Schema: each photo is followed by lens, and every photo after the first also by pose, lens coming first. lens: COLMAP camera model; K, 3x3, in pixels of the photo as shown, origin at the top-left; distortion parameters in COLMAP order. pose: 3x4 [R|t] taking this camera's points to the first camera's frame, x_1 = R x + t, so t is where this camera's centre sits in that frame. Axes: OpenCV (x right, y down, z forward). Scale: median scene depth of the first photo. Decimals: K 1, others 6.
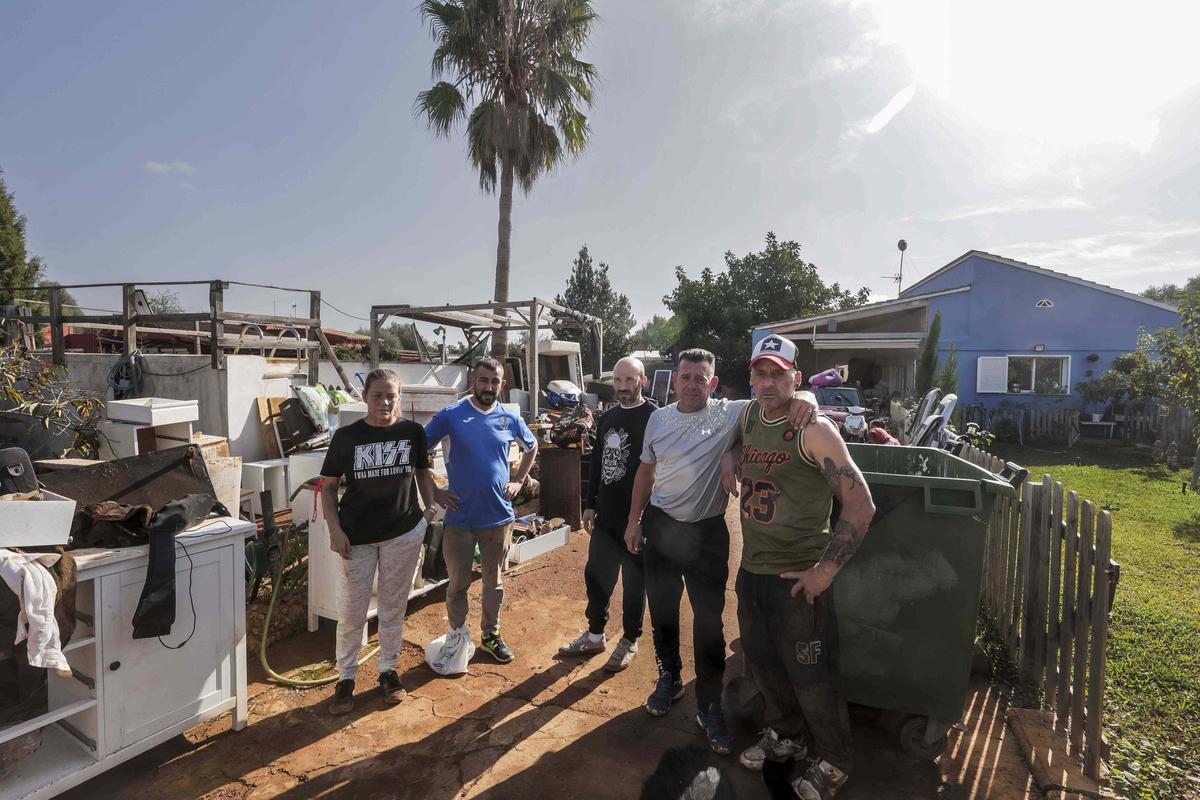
lens RADIAL K [[560.6, 0, 604.1], [0, 560.6, 397.5], [0, 0, 1]] dist [-0.038528, 0.008654]
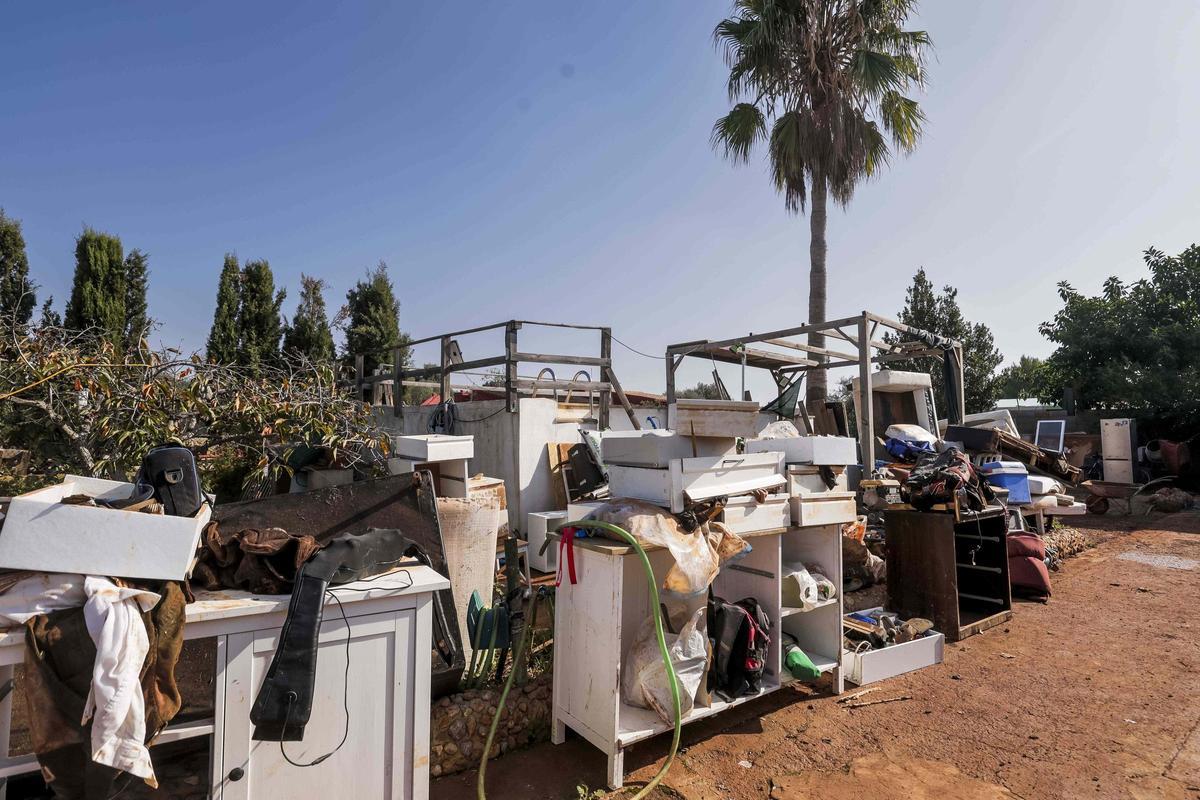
lens RADIAL K [[602.0, 0, 600.0], [0, 602.0, 400.0], [0, 0, 1]] dist [-0.030778, 0.007245]
pose [[0.863135, -0.045403, -0.502928, -0.020210], [-0.008093, 0.994578, -0.103676, 0.017102], [0.504908, 0.093556, 0.858088, 0.089480]]
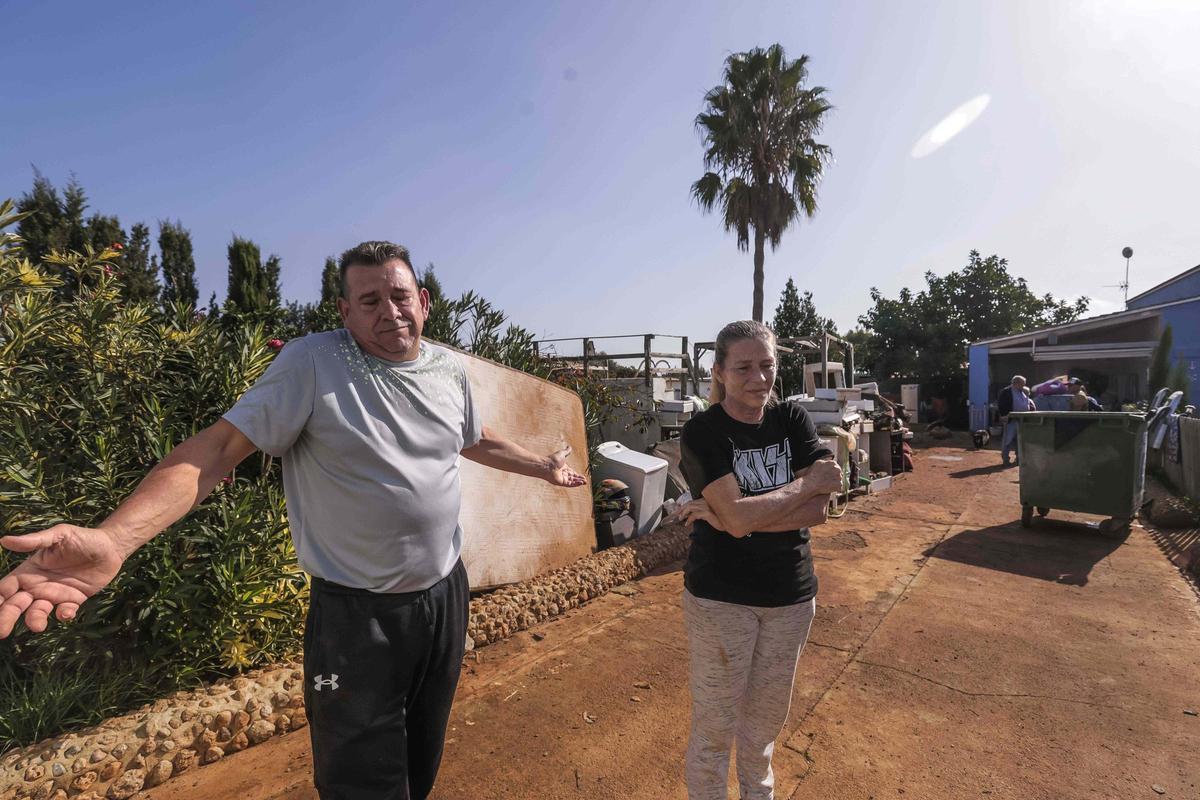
lens RADIAL K [[556.1, 0, 596.1], [0, 556.1, 398.5], [0, 0, 1]] dist [-0.044652, 0.010415]
pose [[0.957281, -0.020269, -0.288449, -0.182769], [0.009496, 0.999206, -0.038699, 0.025102], [0.289004, 0.034306, 0.956713, -0.338519]]
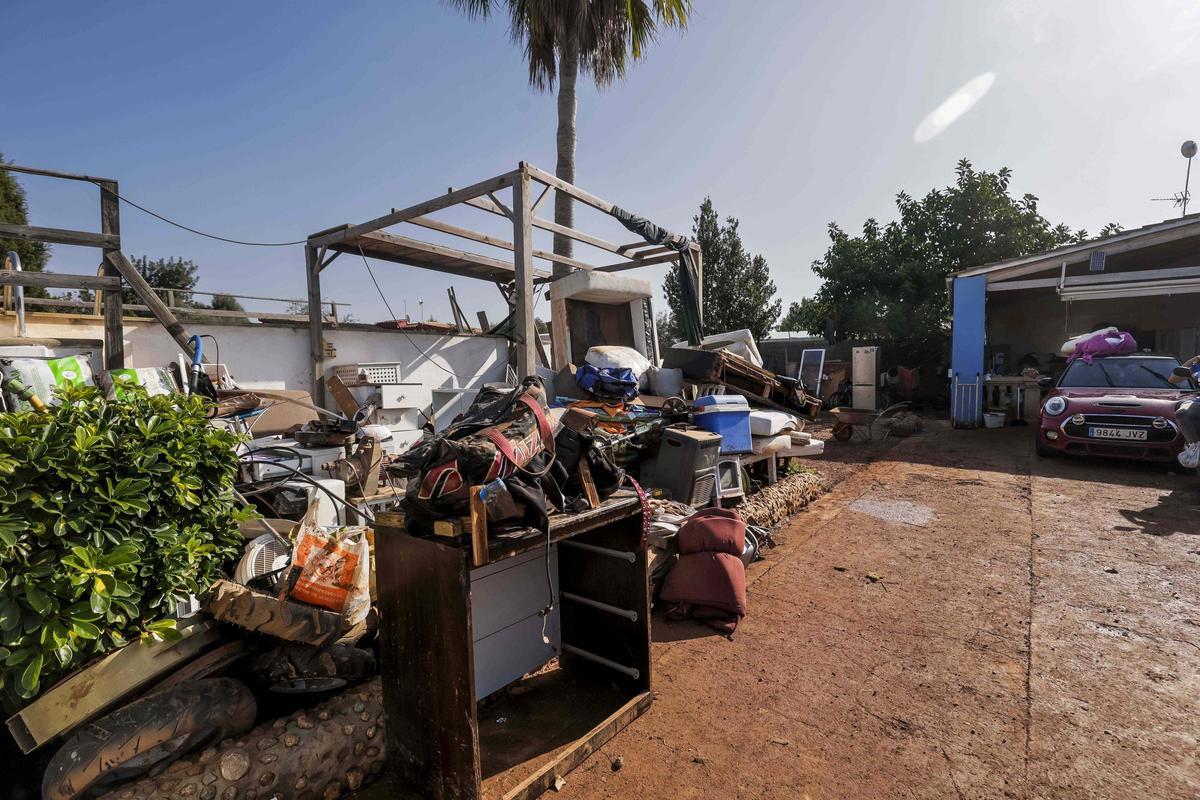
lens RADIAL K [[556.9, 0, 604.8], [0, 556.9, 402.1], [0, 0, 1]] dist [-0.036361, 0.007985]
pose [[0.967130, -0.012882, -0.253955, 0.039222], [0.017710, 0.999703, 0.016736, 0.011121], [0.253664, -0.020683, 0.967071, 0.361808]]
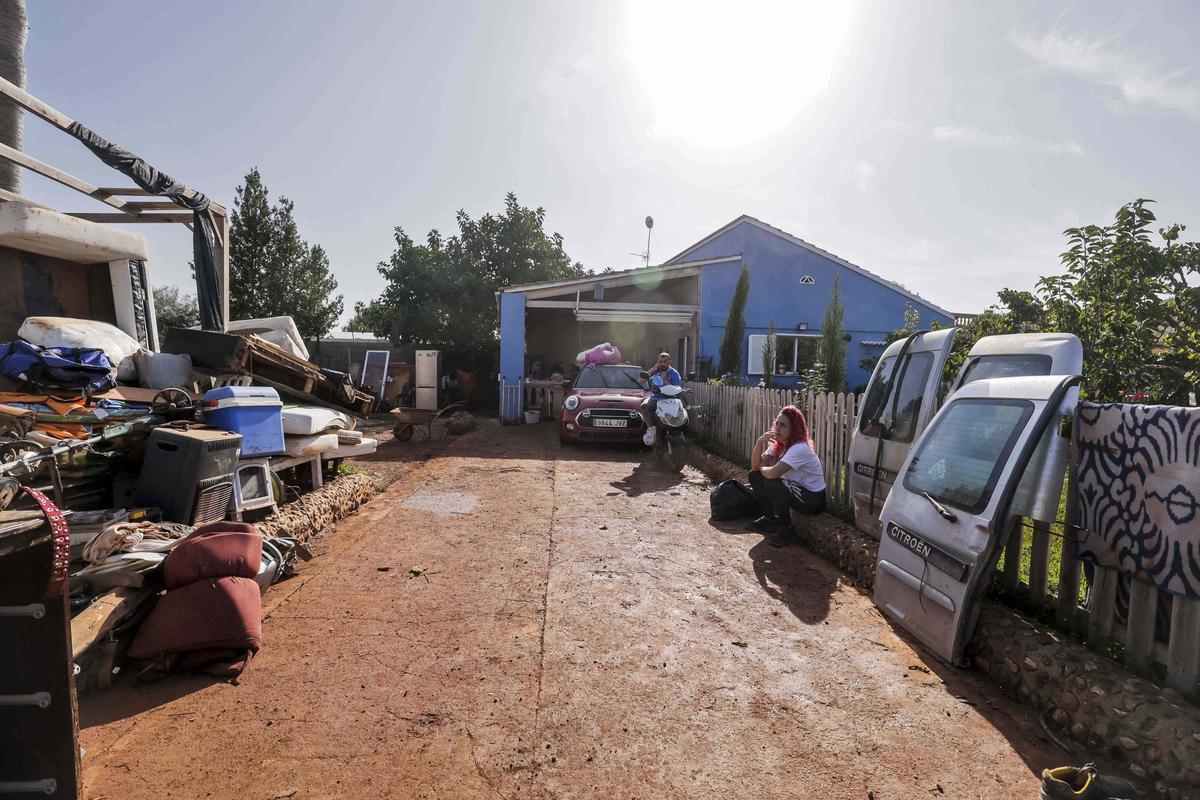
lens RADIAL K [[556.9, 0, 604.8], [0, 556.9, 402.1], [0, 0, 1]] dist [-0.036361, 0.007985]
pose [[0.885512, -0.021364, 0.464125, 0.055443], [0.013826, 0.999712, 0.019638, 0.018947], [-0.464410, -0.010973, 0.885552, 0.378605]]
